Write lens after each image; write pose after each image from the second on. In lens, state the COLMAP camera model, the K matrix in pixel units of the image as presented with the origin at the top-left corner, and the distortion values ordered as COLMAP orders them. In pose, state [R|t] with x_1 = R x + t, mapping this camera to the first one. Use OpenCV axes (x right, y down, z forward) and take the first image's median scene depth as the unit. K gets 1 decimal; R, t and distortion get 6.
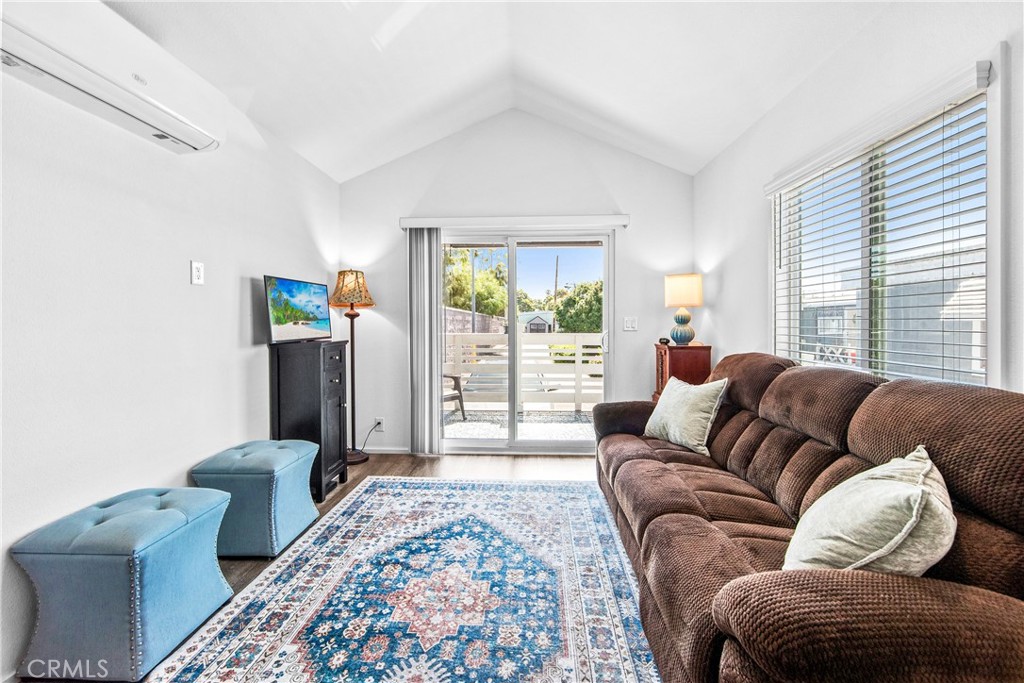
lens RADIAL K [[411.0, 0, 513.4], [0, 411.0, 331.9], [0, 0, 1]] dist [0.000434, -0.000015]
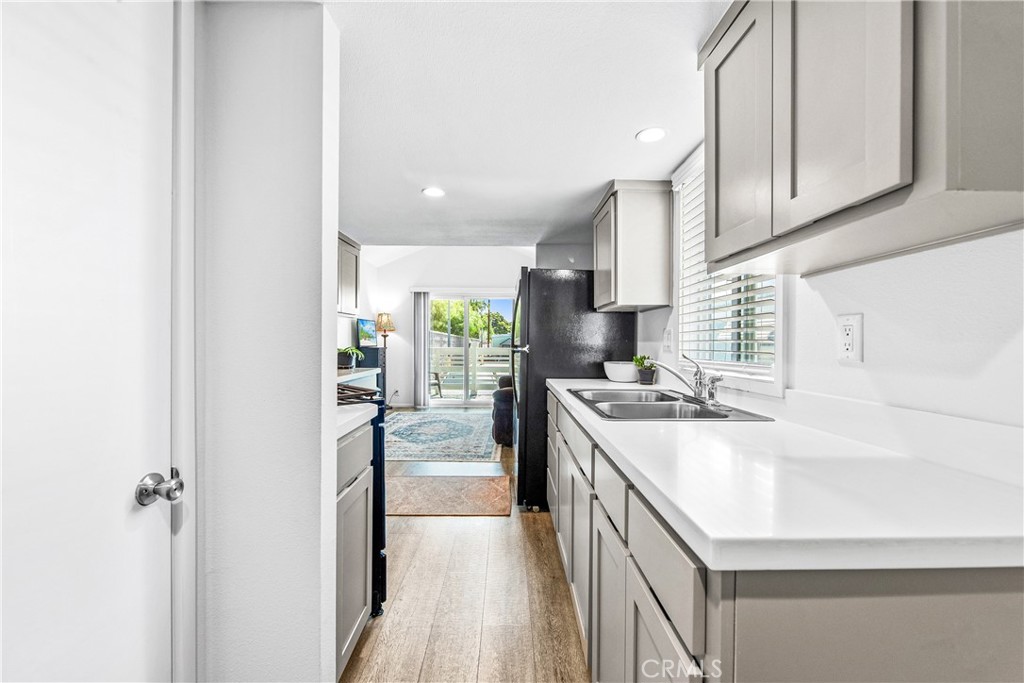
lens RADIAL K [[411.0, 0, 511.5], [0, 411.0, 345.0], [0, 0, 1]] dist [0.000434, -0.000015]
pose [[0.998758, 0.003310, 0.049714, 0.115235], [-0.002255, 0.999772, -0.021253, 0.043557], [-0.049773, 0.021115, 0.998537, -0.963327]]
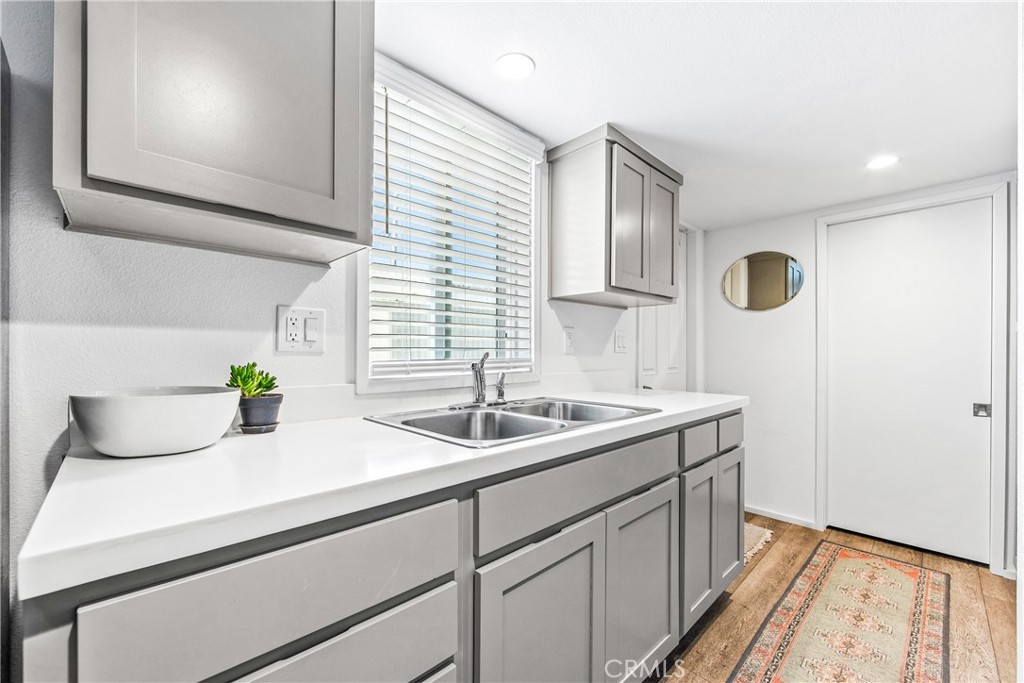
lens RADIAL K [[411.0, 0, 511.6], [0, 411.0, 348.7], [0, 0, 1]] dist [0.000434, -0.000015]
pose [[-0.719702, 0.001319, 0.694282, -0.036484], [0.013050, 0.999847, 0.011628, 0.027592], [-0.694161, 0.017429, -0.719609, 0.620846]]
